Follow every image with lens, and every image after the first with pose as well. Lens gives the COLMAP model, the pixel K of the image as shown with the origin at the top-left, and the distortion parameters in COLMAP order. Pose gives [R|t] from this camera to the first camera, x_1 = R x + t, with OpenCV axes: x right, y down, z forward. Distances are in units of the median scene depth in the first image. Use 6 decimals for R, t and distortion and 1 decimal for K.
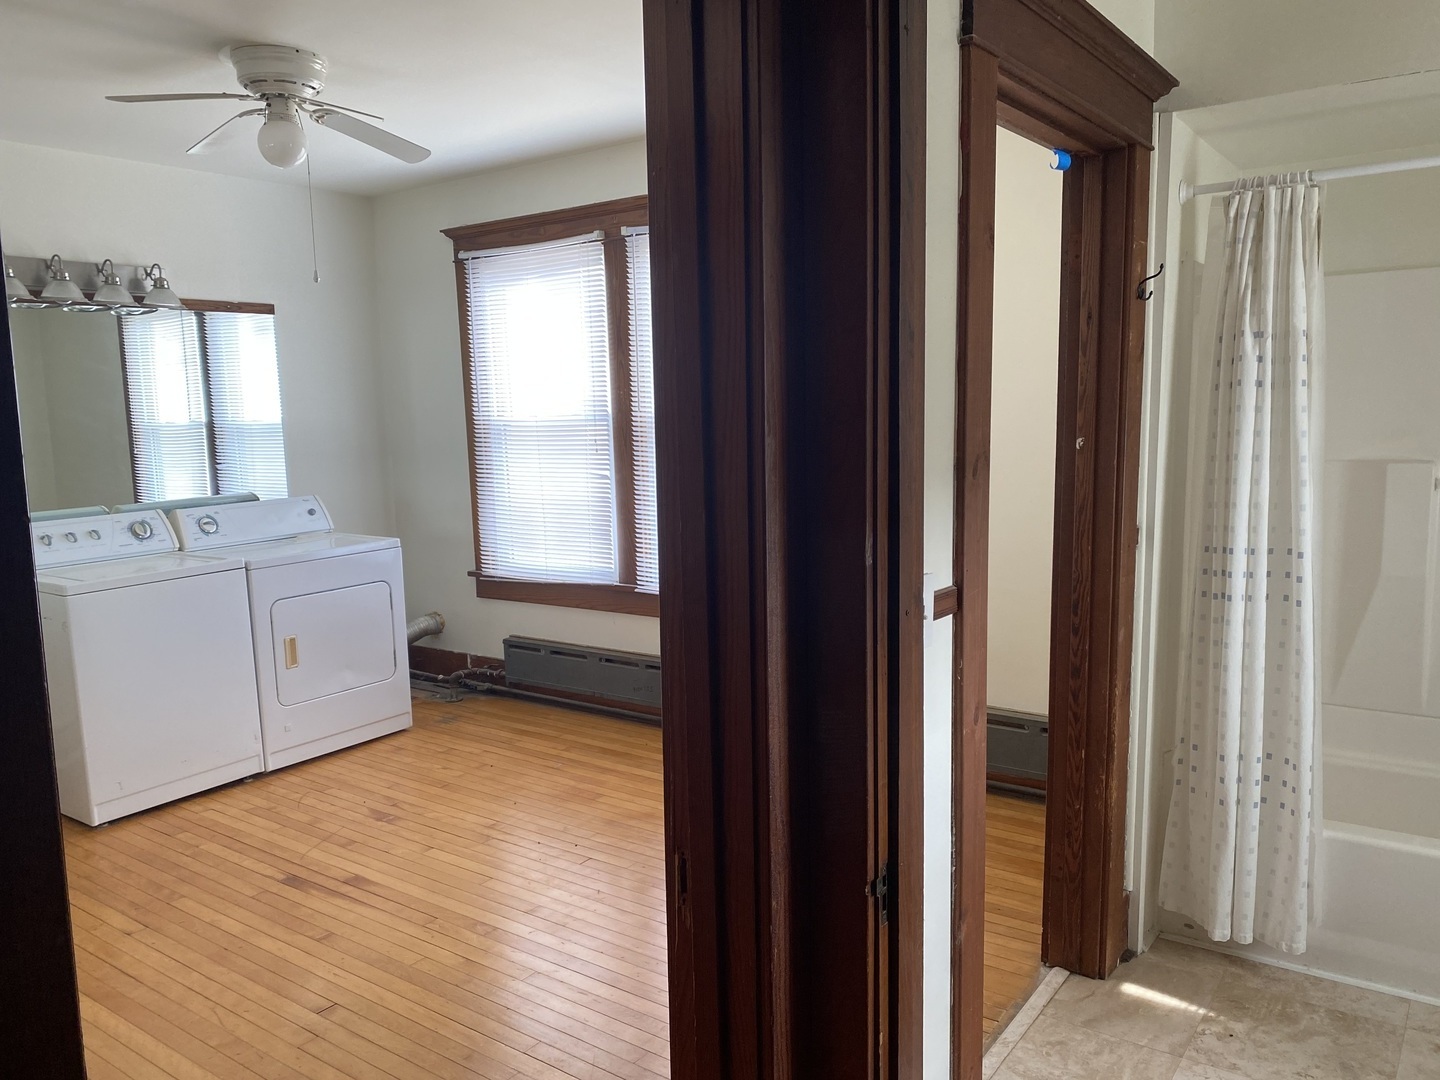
lens RADIAL K [[1096.5, 0, 716.8], [0, 1096.5, 544.2], [0, 0, 1]] dist [0.049419, -0.064356]
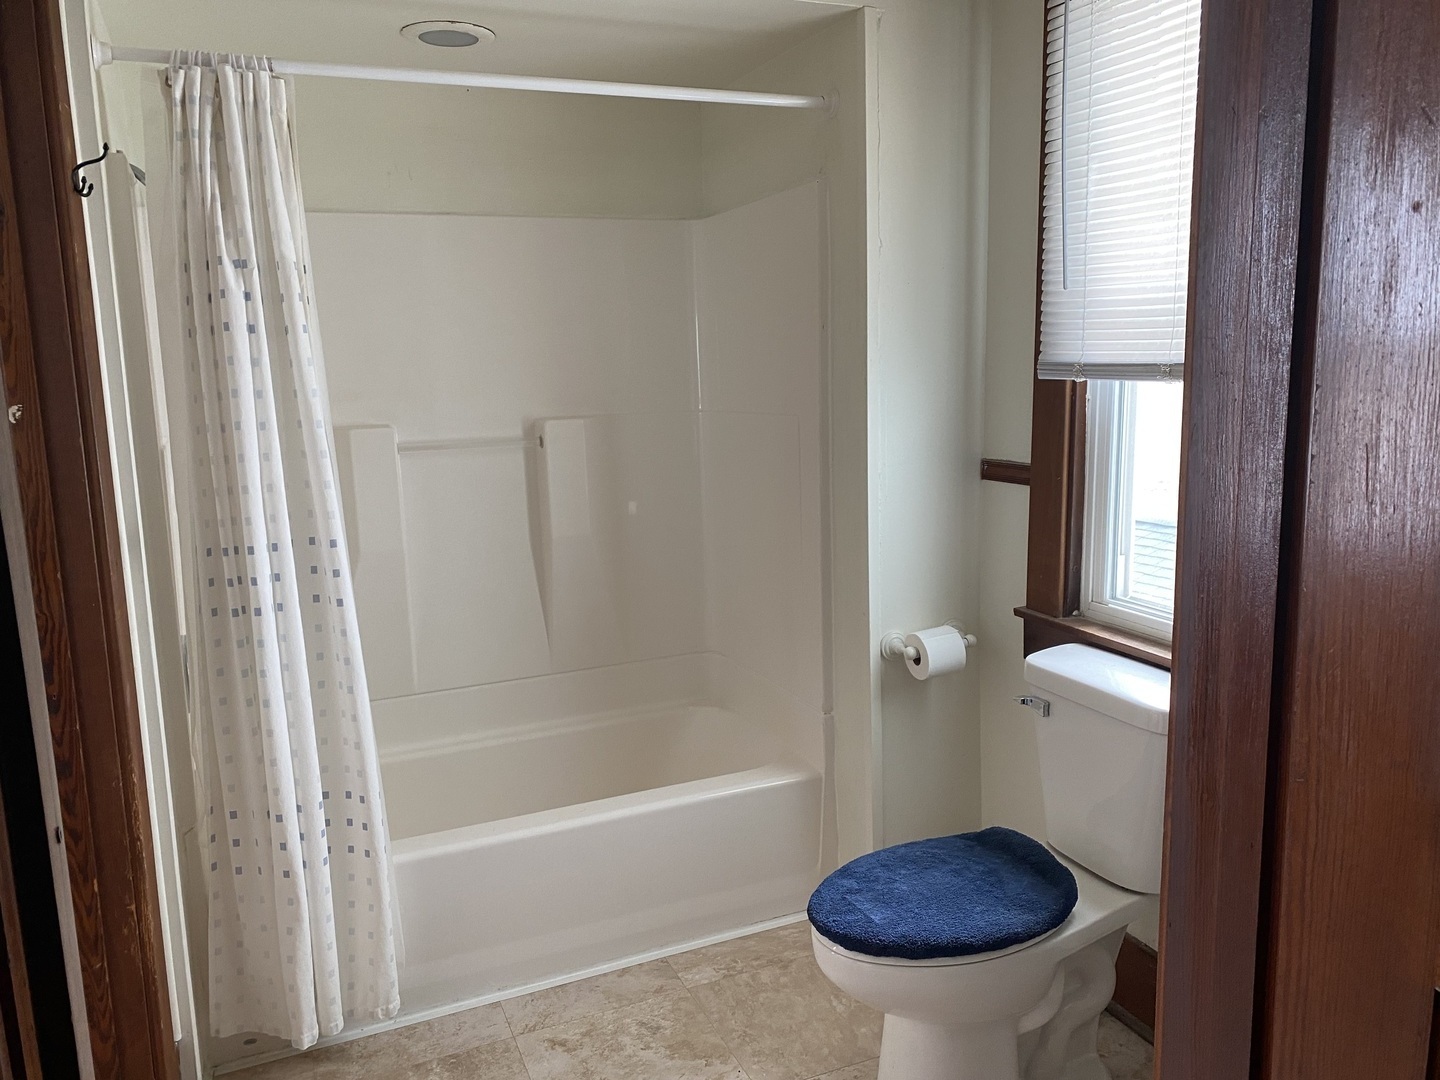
lens RADIAL K [[1096.5, 0, 728.3], [0, 1096.5, 543.3], [0, 0, 1]] dist [0.049419, -0.064356]
pose [[0.512625, -0.134765, 0.847971, -0.008287], [0.123797, 0.988887, 0.082321, -0.020241], [-0.849641, 0.062777, 0.523611, 0.325470]]
